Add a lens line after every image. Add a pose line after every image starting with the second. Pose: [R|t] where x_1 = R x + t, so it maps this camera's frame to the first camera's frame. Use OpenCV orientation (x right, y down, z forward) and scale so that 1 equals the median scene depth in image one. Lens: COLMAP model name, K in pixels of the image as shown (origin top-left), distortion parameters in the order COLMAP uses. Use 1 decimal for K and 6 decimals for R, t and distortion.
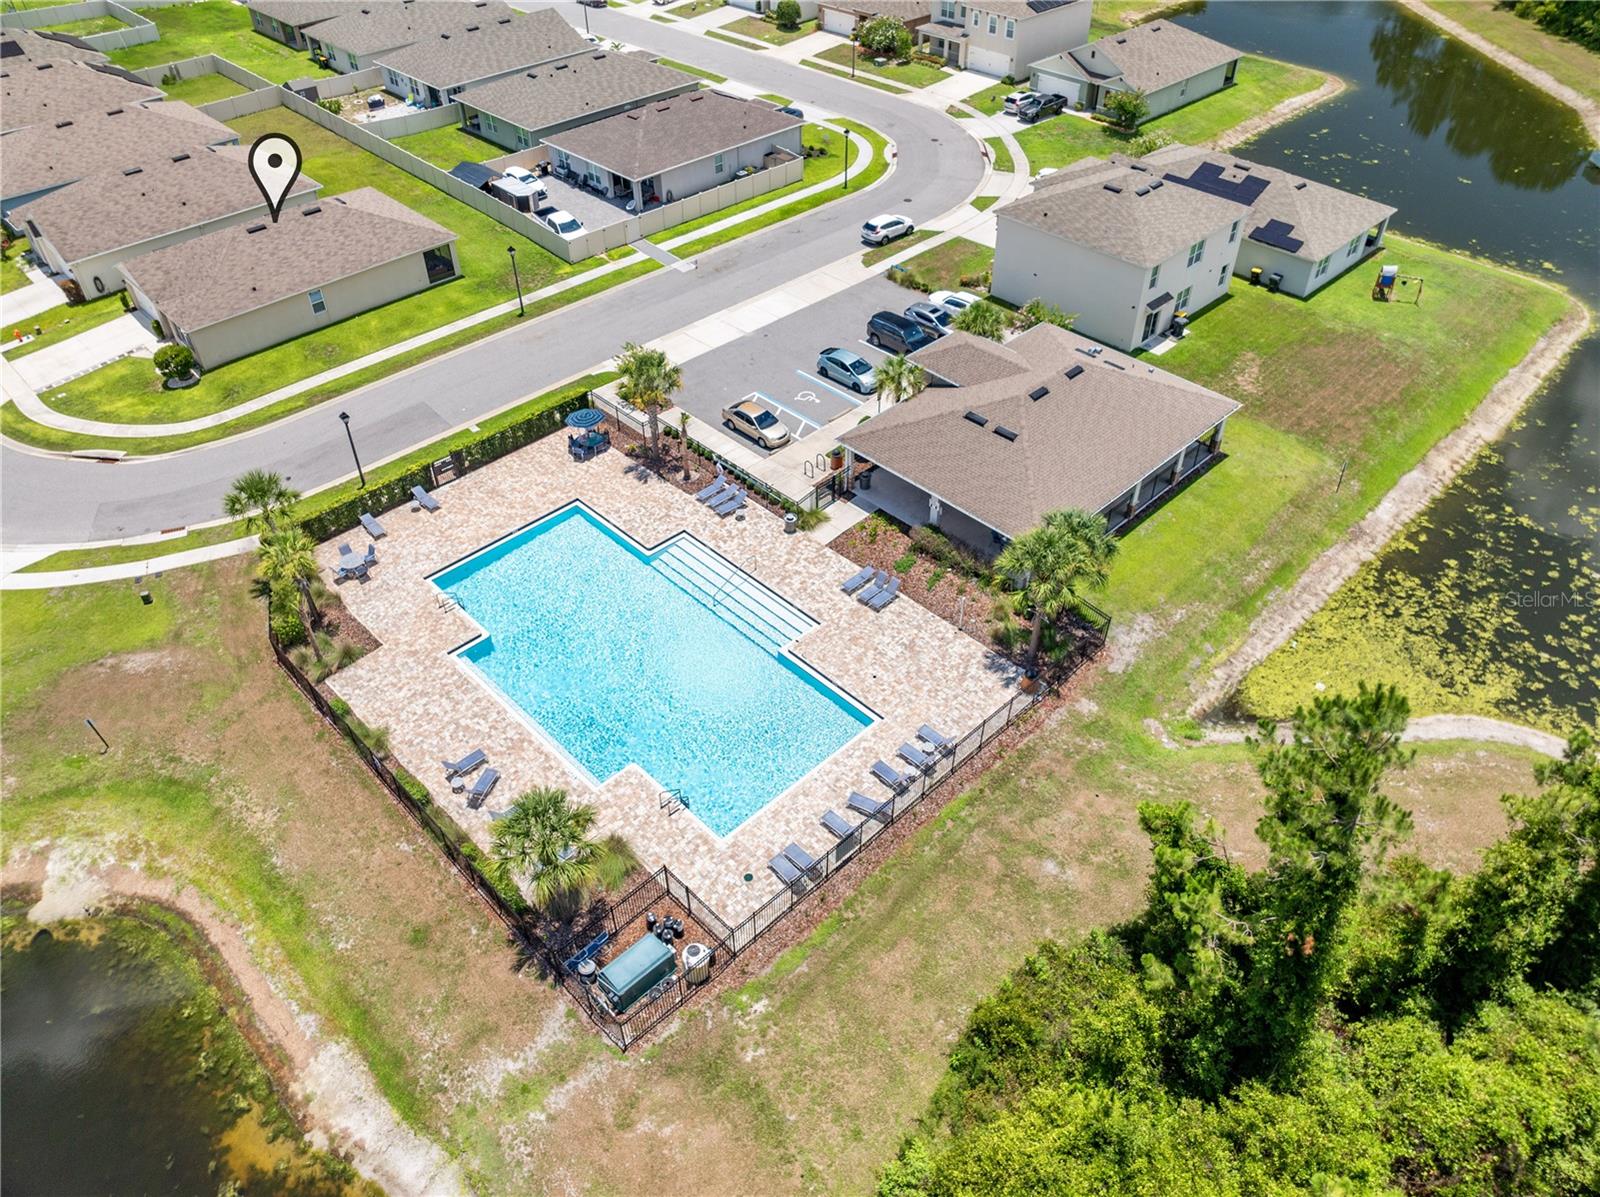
lens RADIAL K [[1131.2, 0, 809.7], [0, 1131.2, 596.5], [0, 0, 1]] dist [-0.049976, 0.022182]
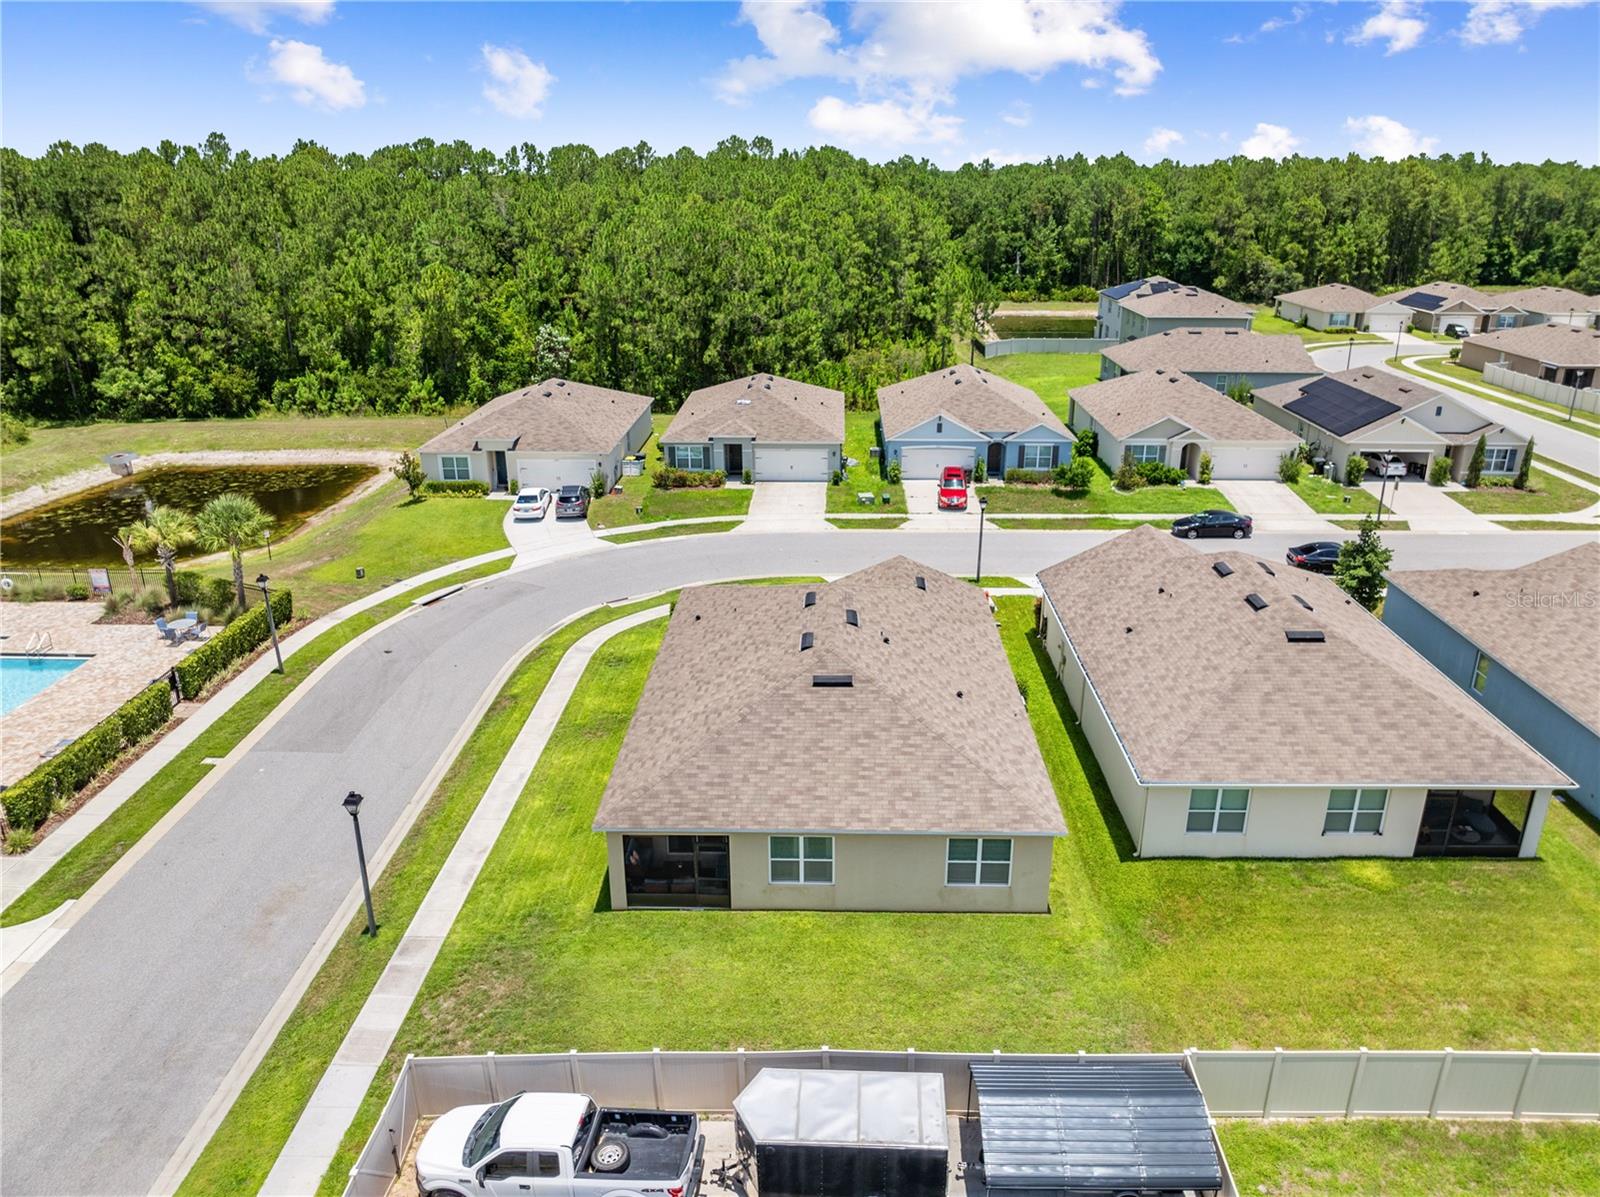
lens RADIAL K [[1127.1, 0, 809.3], [0, 1127.1, 592.2], [0, 0, 1]] dist [-0.033051, -0.005625]
pose [[-0.717032, 0.245241, -0.652474, -0.167535], [-0.458267, 0.539467, 0.706376, -0.872859], [0.525220, 0.805501, -0.274429, 1.391128]]
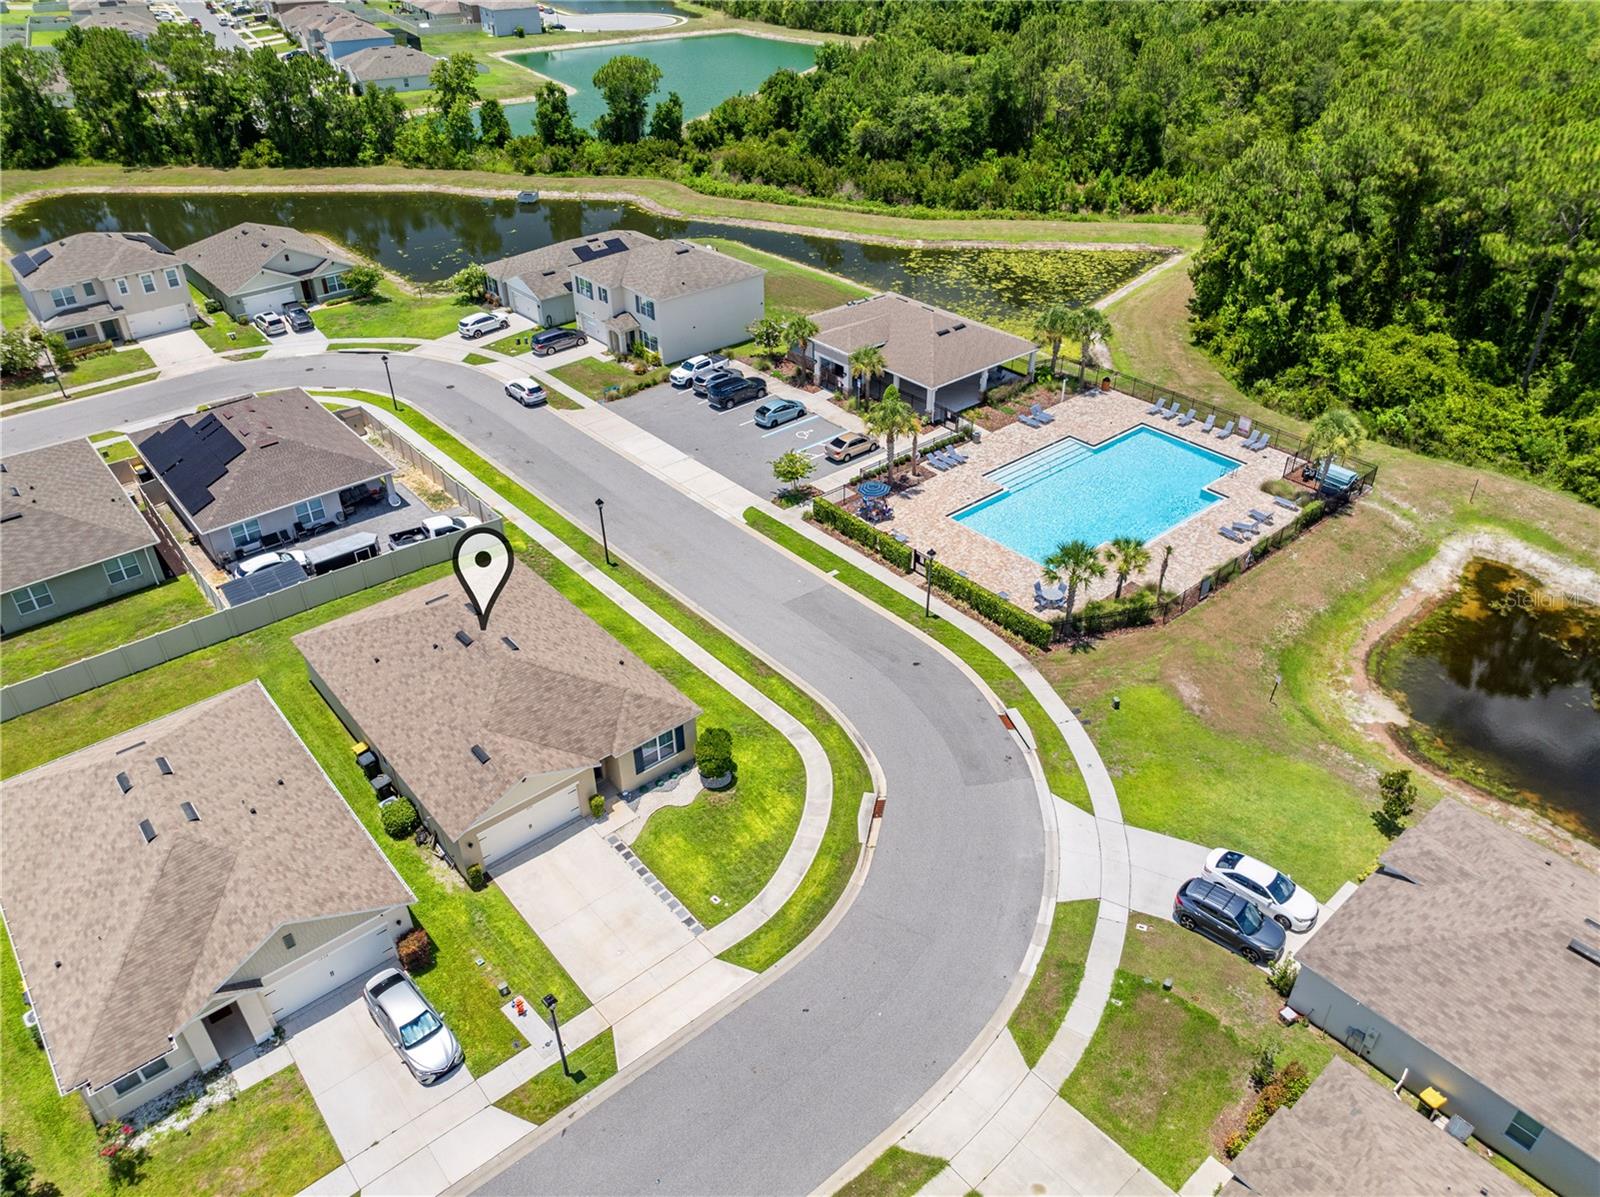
lens RADIAL K [[1117.2, 0, 810.4], [0, 1117.2, 601.2], [0, 0, 1]] dist [-0.035615, 0.010417]
pose [[0.063095, -0.558069, 0.827392, -1.303035], [0.663530, 0.642731, 0.382918, -0.603842], [-0.745485, 0.524839, 0.410849, 0.650131]]
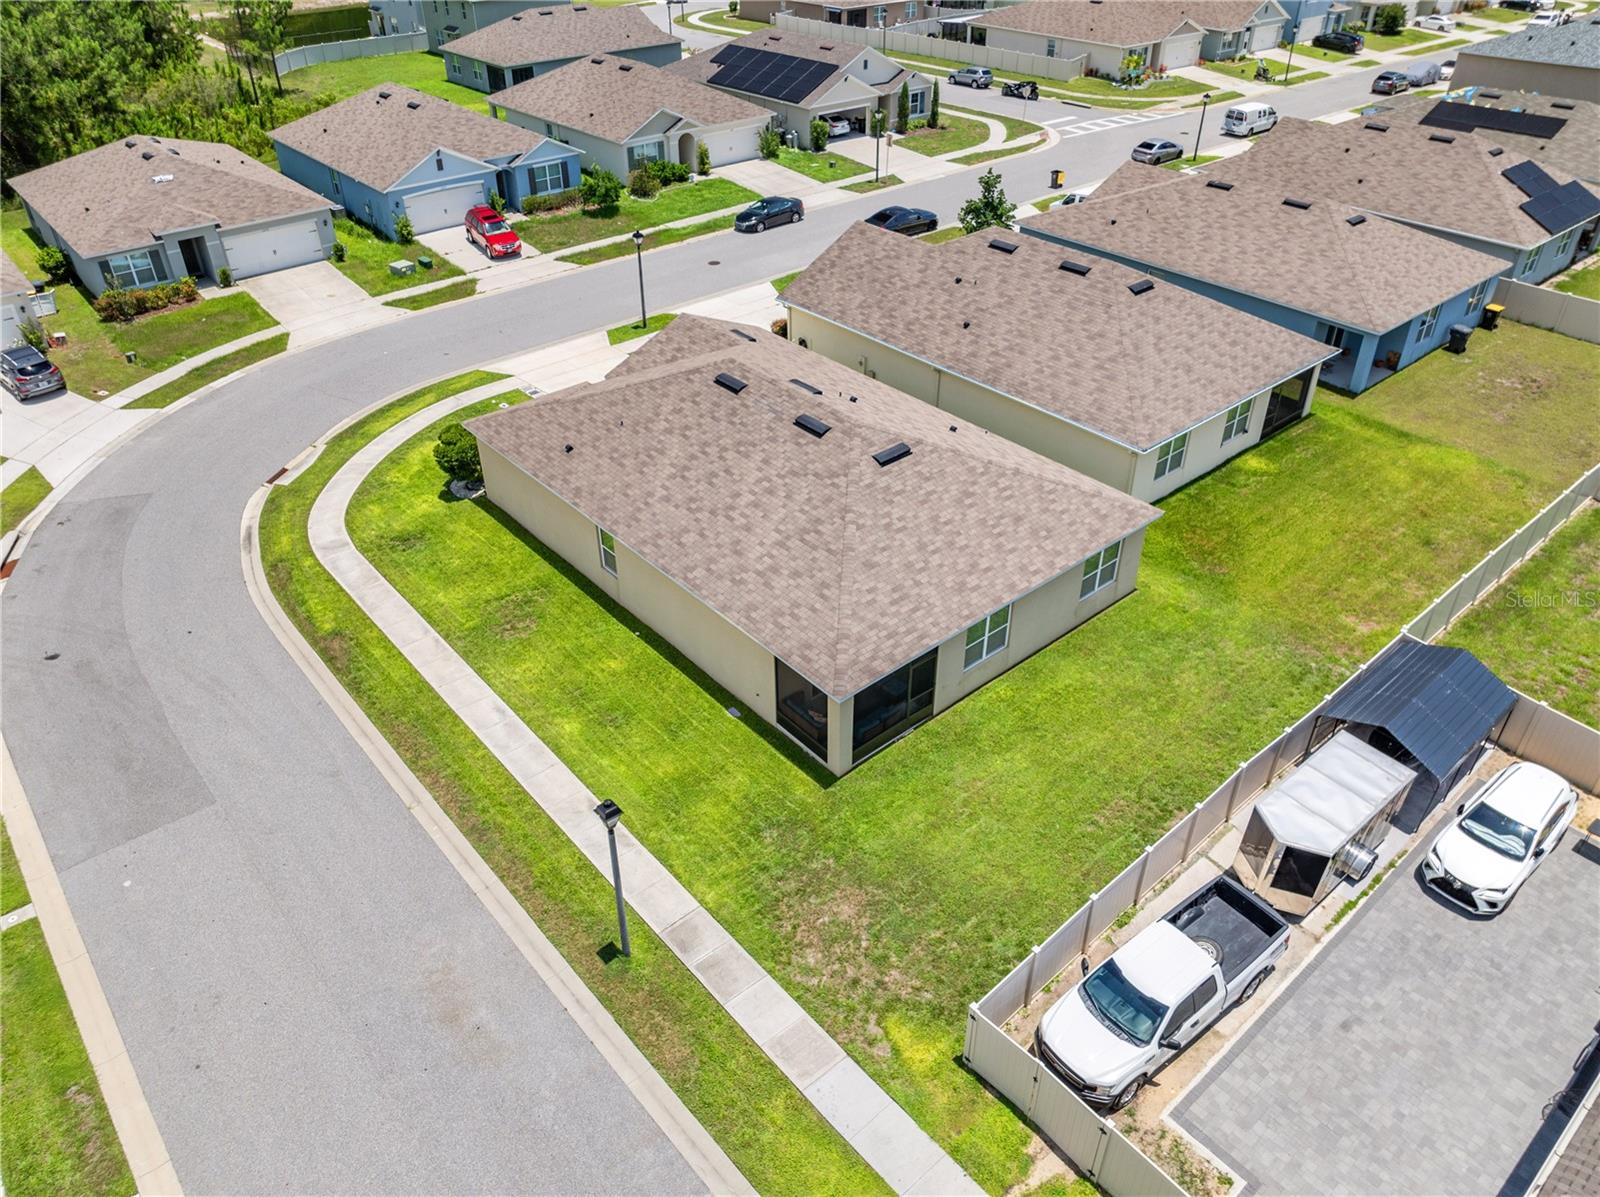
lens RADIAL K [[1127.1, 0, 809.3], [0, 1127.1, 592.2], [0, 0, 1]] dist [-0.033051, -0.005625]
pose [[-0.062255, 0.574168, -0.816368, -0.071506], [-0.657543, 0.591751, 0.466334, -0.631996], [0.750840, 0.565829, 0.340701, 1.106516]]
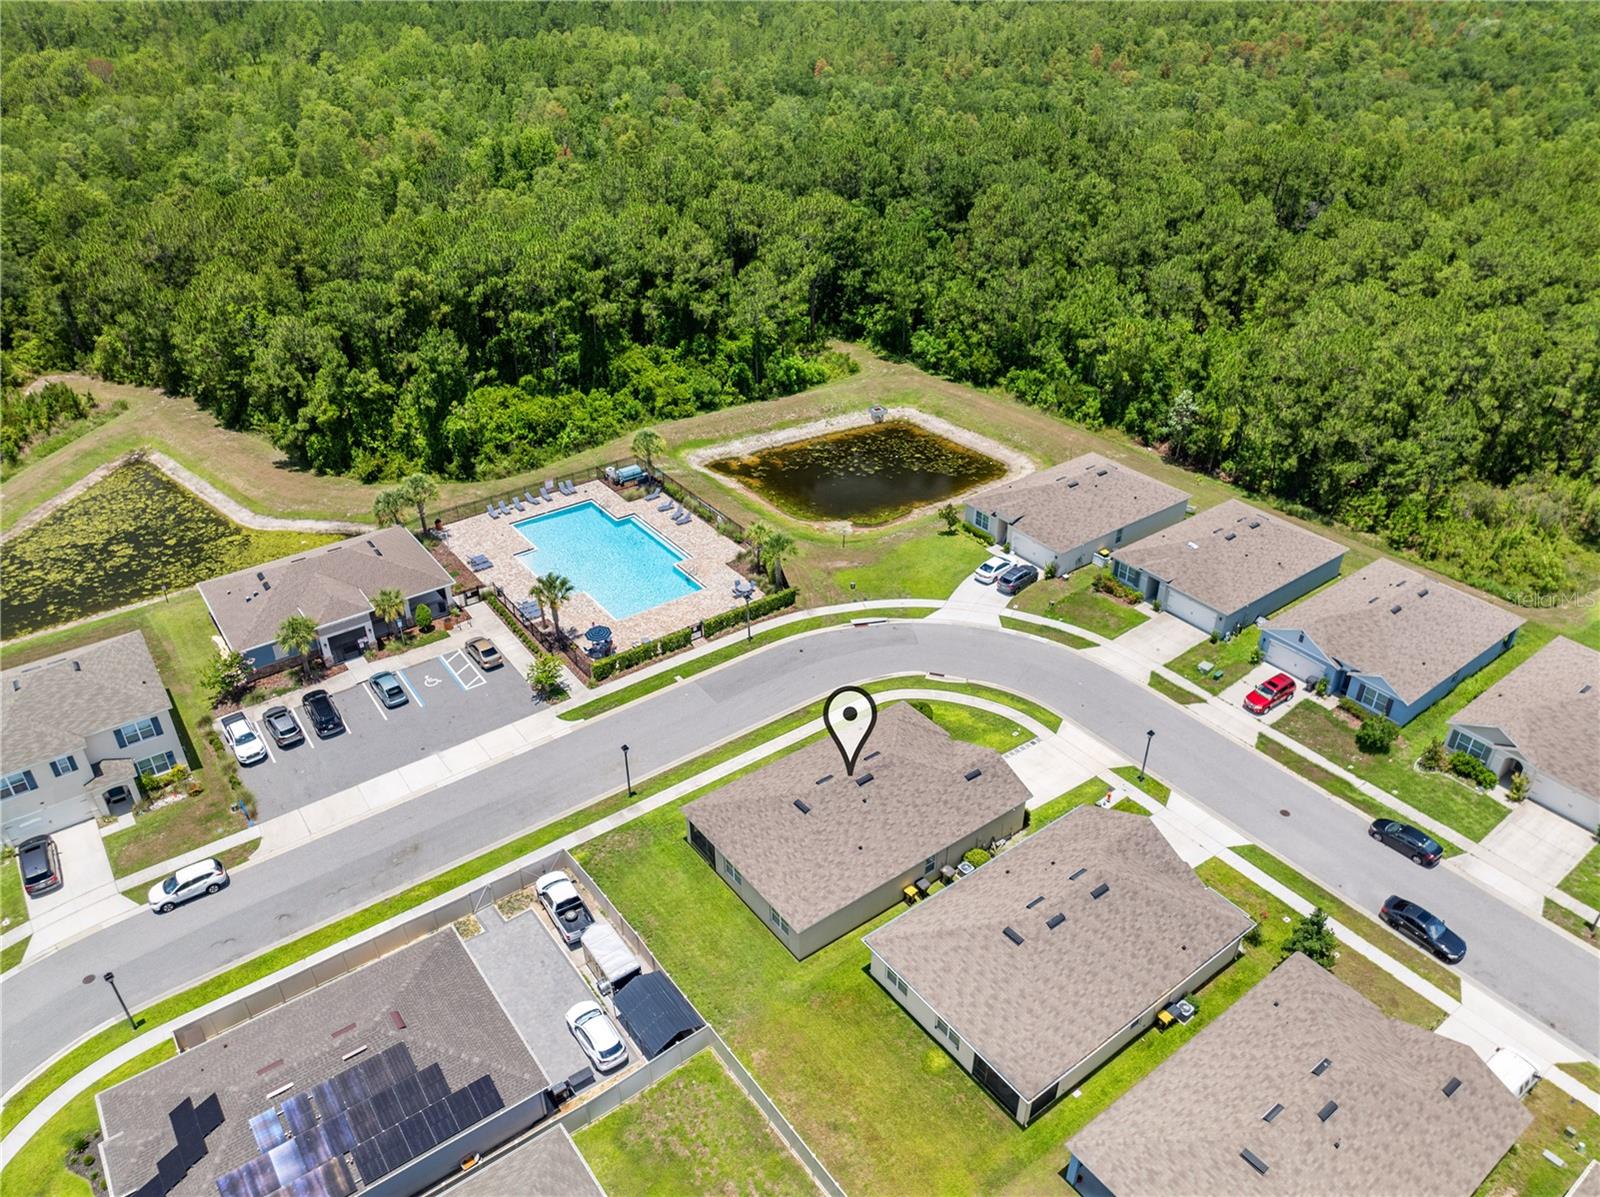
lens RADIAL K [[1117.2, 0, 810.4], [0, 1117.2, 601.2], [0, 0, 1]] dist [-0.035615, 0.010417]
pose [[-0.991546, -0.067282, 0.110952, -0.657730], [0.087053, 0.289156, 0.953315, -1.595644], [-0.096223, 0.954914, -0.280855, 1.395929]]
